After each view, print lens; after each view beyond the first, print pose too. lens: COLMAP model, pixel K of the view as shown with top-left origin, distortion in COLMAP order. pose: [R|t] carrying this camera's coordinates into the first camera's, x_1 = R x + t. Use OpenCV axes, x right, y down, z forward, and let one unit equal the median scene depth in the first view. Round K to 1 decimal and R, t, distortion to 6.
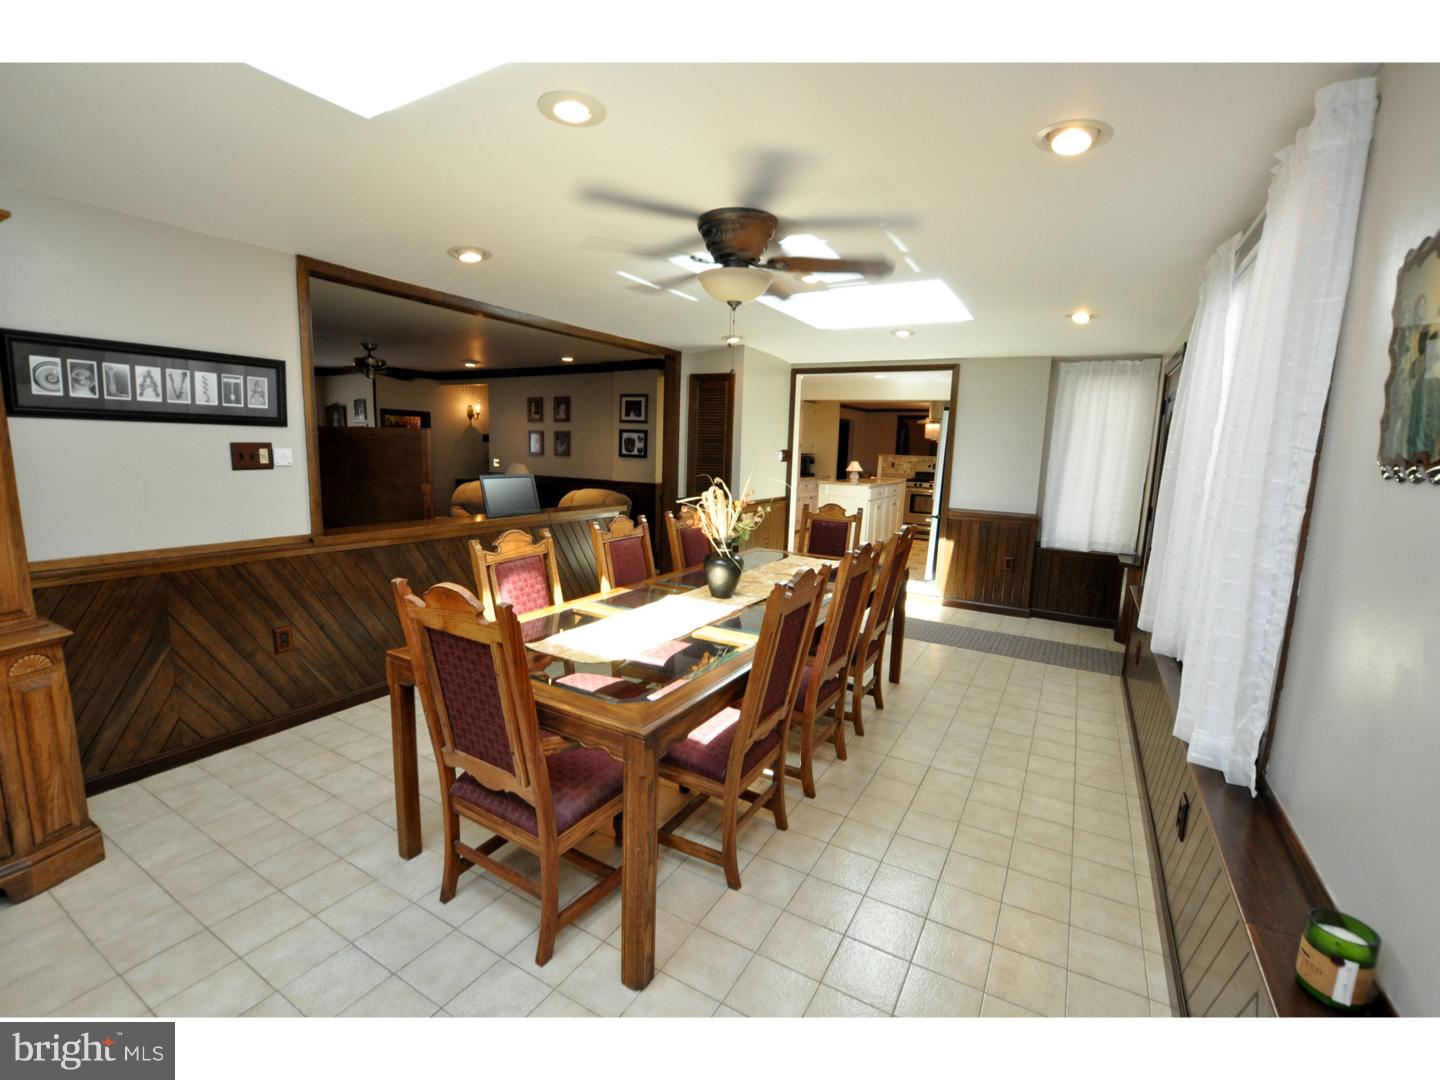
lens RADIAL K [[628.7, 0, 721.0], [0, 628.7, 541.1], [0, 0, 1]] dist [-0.023469, 0.000910]
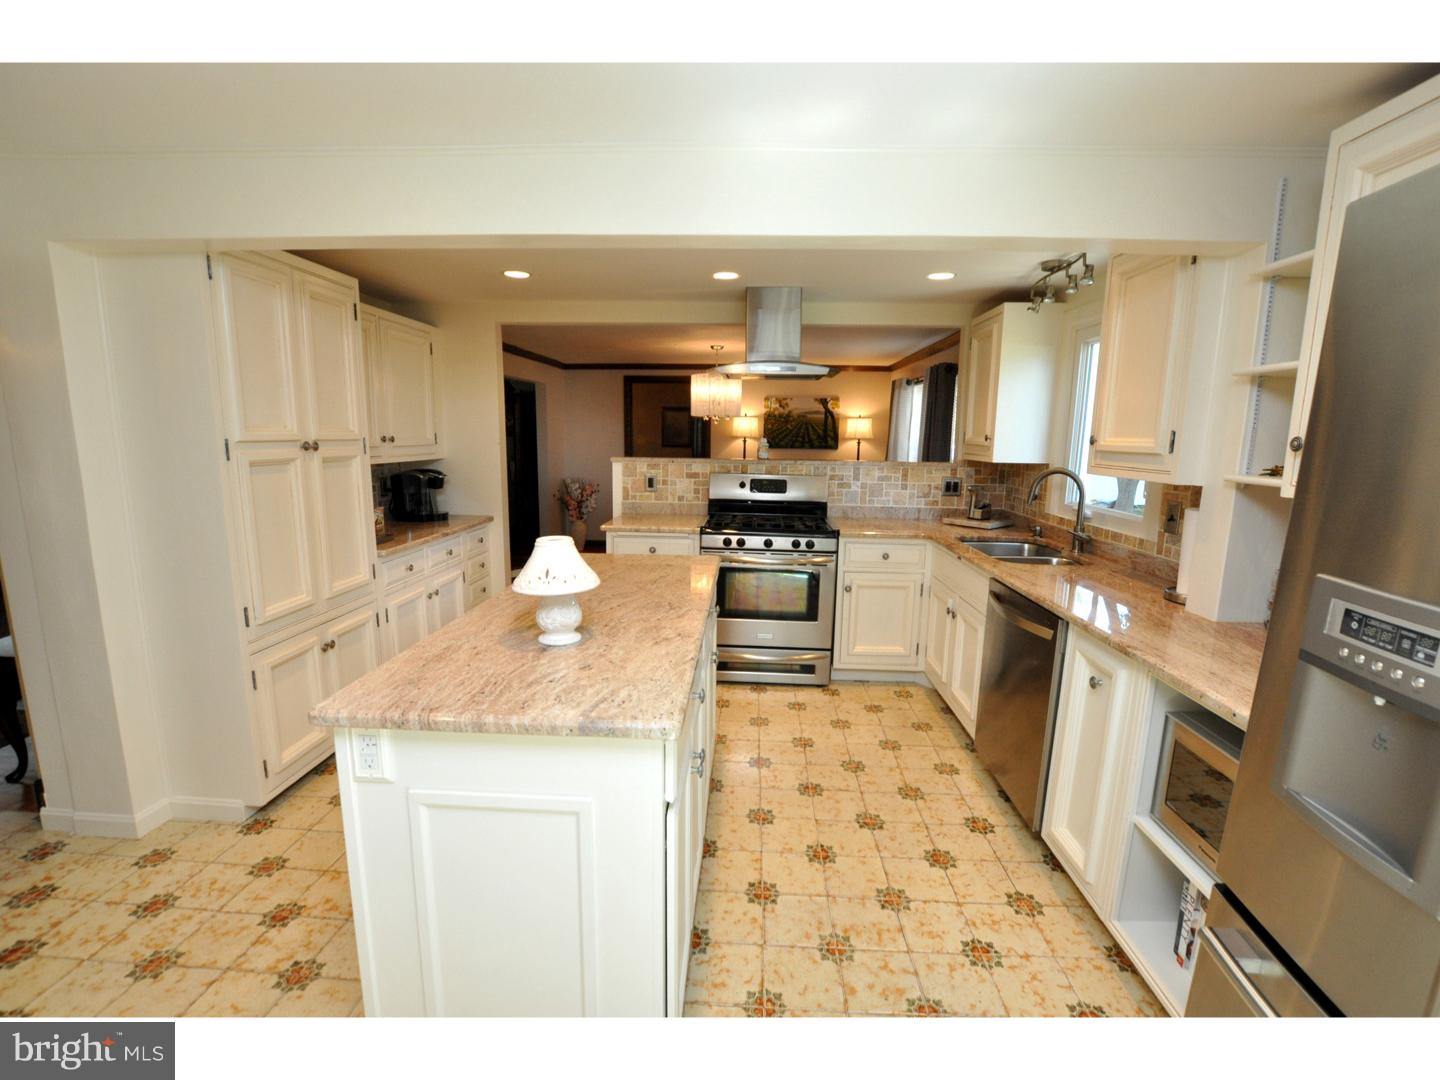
lens RADIAL K [[628.7, 0, 724.4], [0, 628.7, 539.0], [0, 0, 1]] dist [-0.023469, 0.000910]
pose [[0.887201, -0.102937, 0.449753, 0.129713], [0.091716, 0.994688, 0.046736, -0.097669], [-0.452174, -0.000215, 0.891929, 0.604999]]
